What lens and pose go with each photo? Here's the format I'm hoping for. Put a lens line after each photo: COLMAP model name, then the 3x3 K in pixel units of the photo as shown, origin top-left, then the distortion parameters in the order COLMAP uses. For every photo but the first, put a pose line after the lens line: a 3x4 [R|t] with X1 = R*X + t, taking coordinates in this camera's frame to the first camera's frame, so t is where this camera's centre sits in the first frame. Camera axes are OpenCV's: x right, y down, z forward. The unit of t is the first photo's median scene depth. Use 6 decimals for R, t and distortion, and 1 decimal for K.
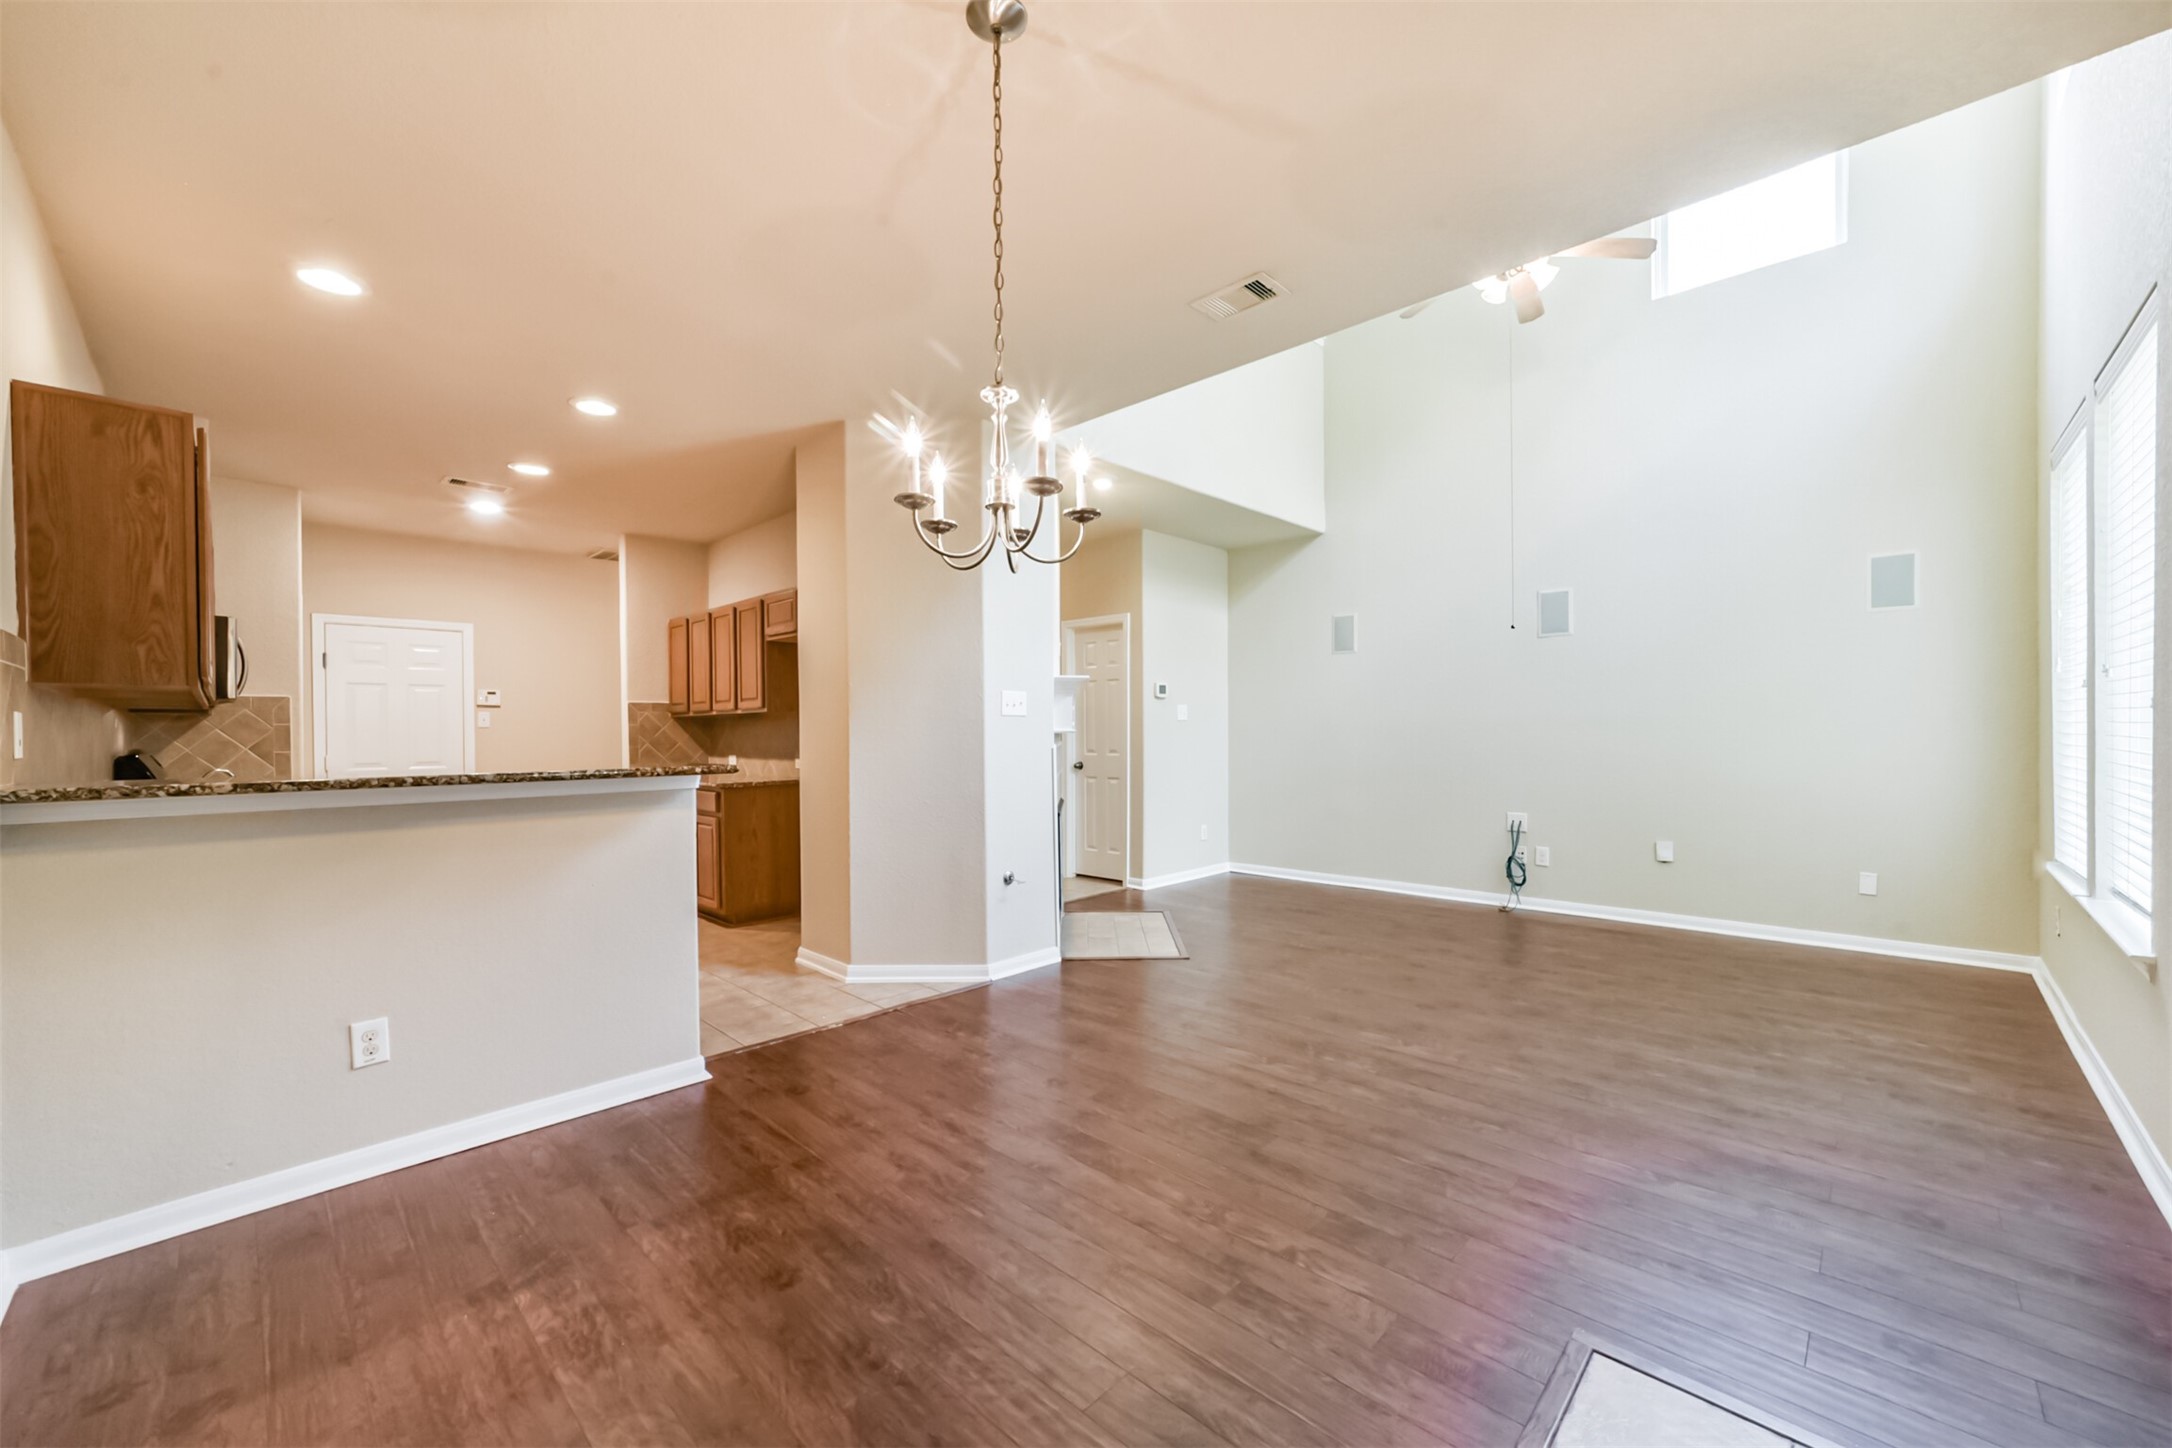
lens RADIAL K [[843.9, 0, 1091.8], [0, 843.9, 740.3], [0, 0, 1]] dist [-0.018347, 0.007065]
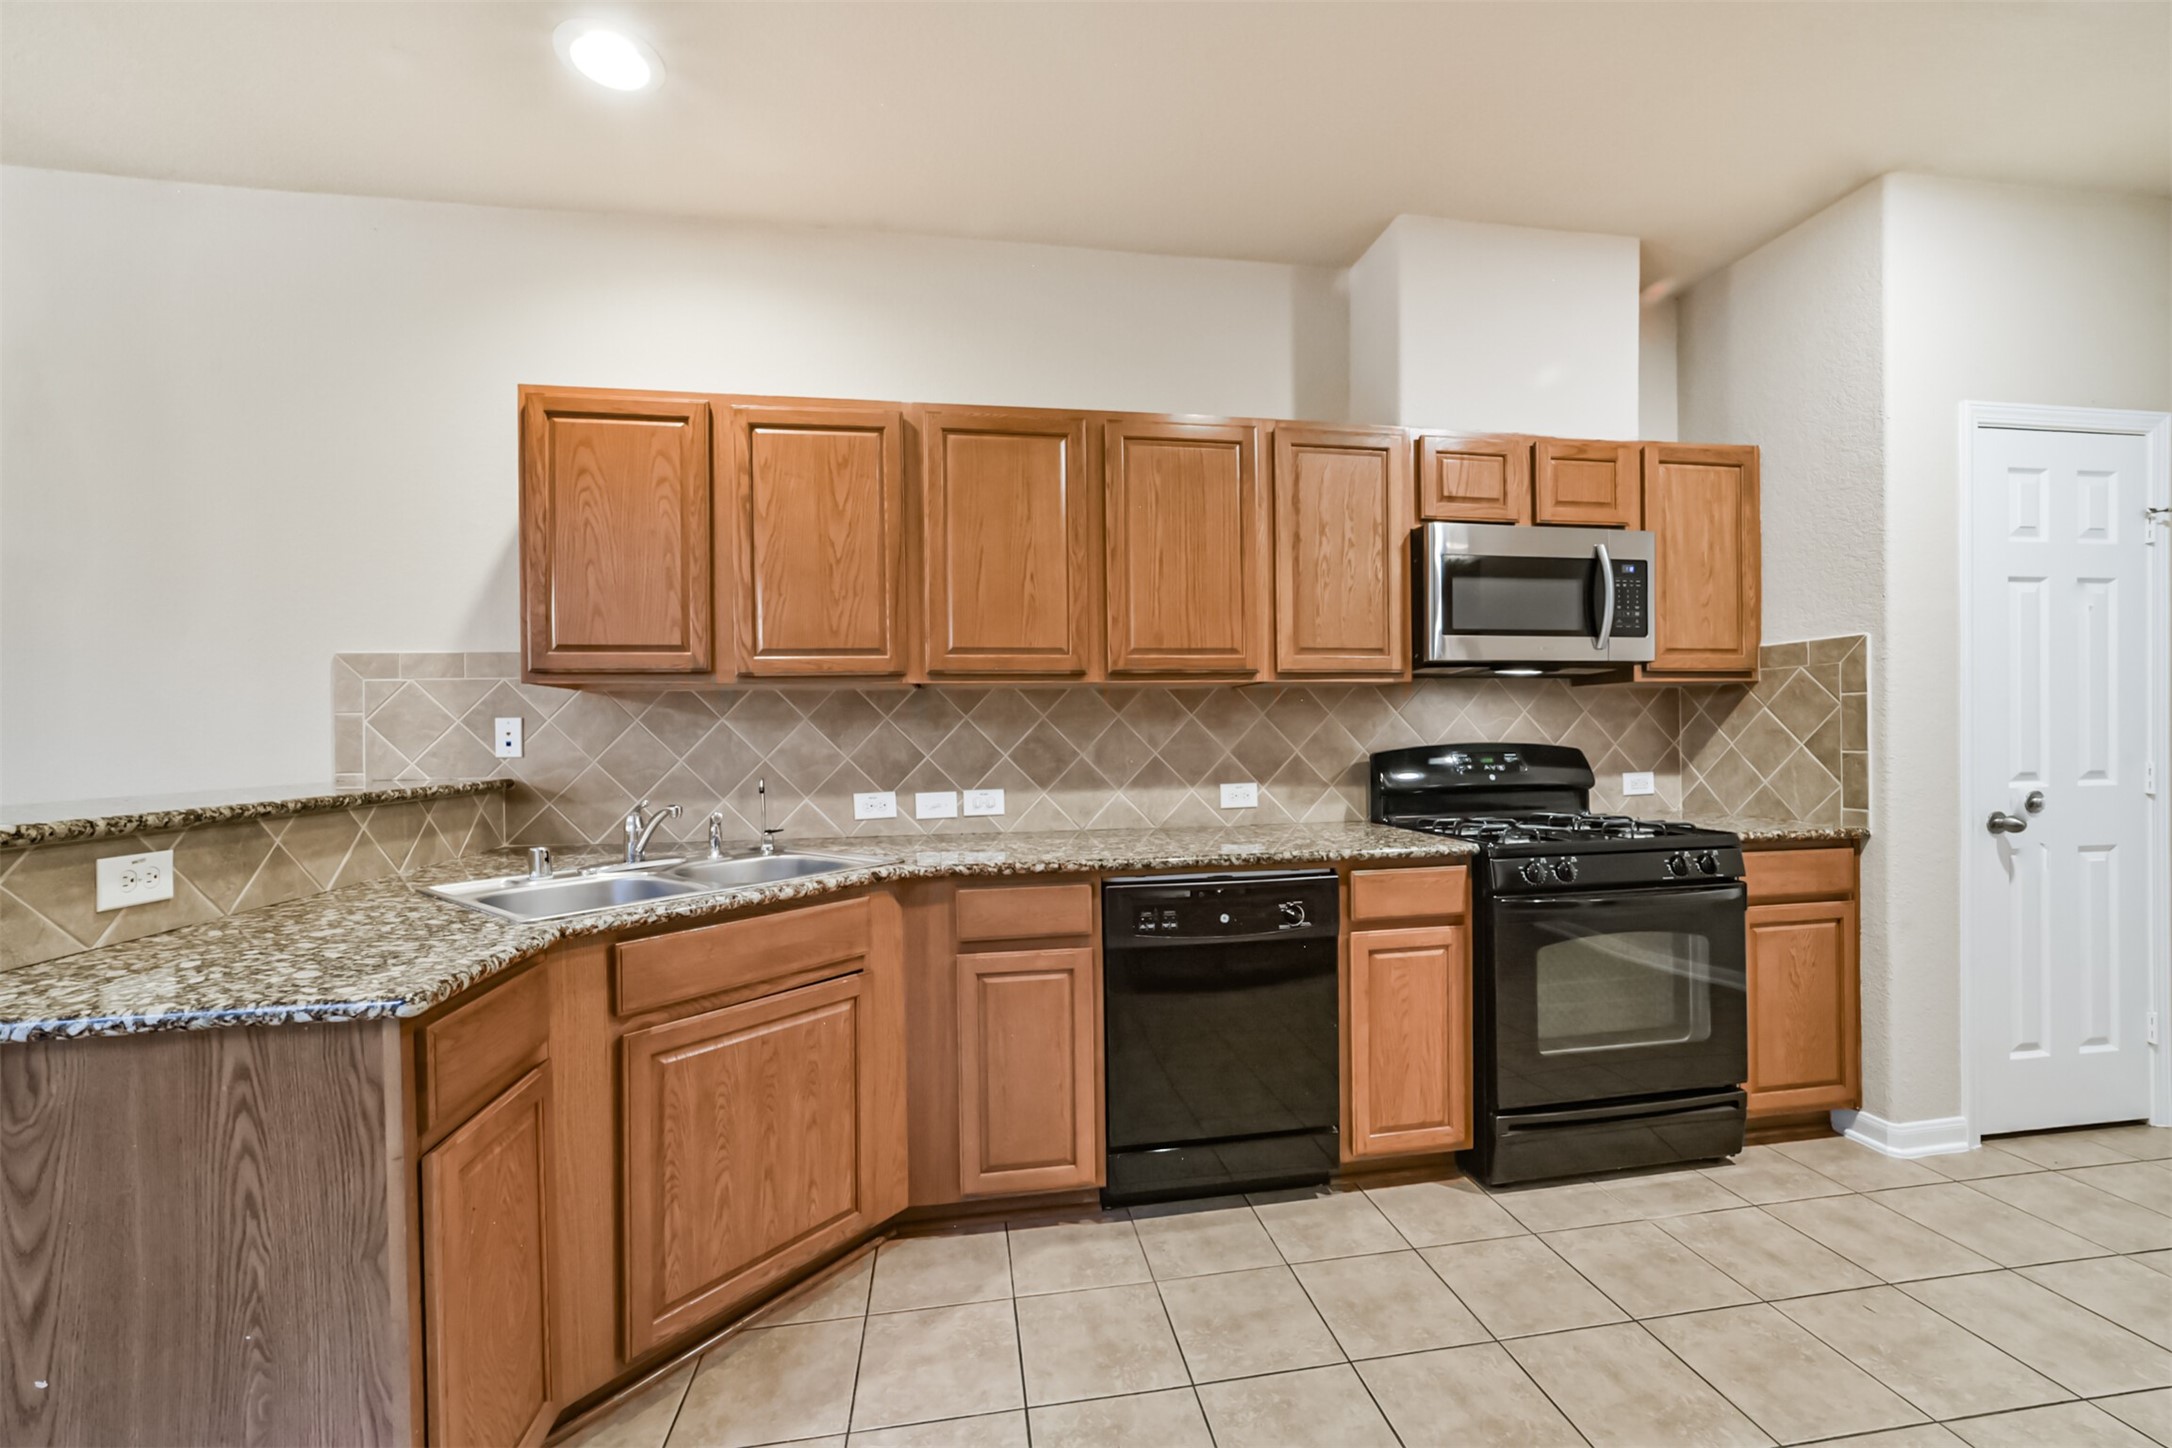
lens RADIAL K [[843.9, 0, 1097.7], [0, 843.9, 741.2], [0, 0, 1]] dist [-0.018347, 0.007065]
pose [[-0.600135, 0.020549, -0.799635, -0.581656], [0.009909, 0.999784, 0.018255, -0.008514], [0.799837, 0.003032, -0.600209, 1.682549]]
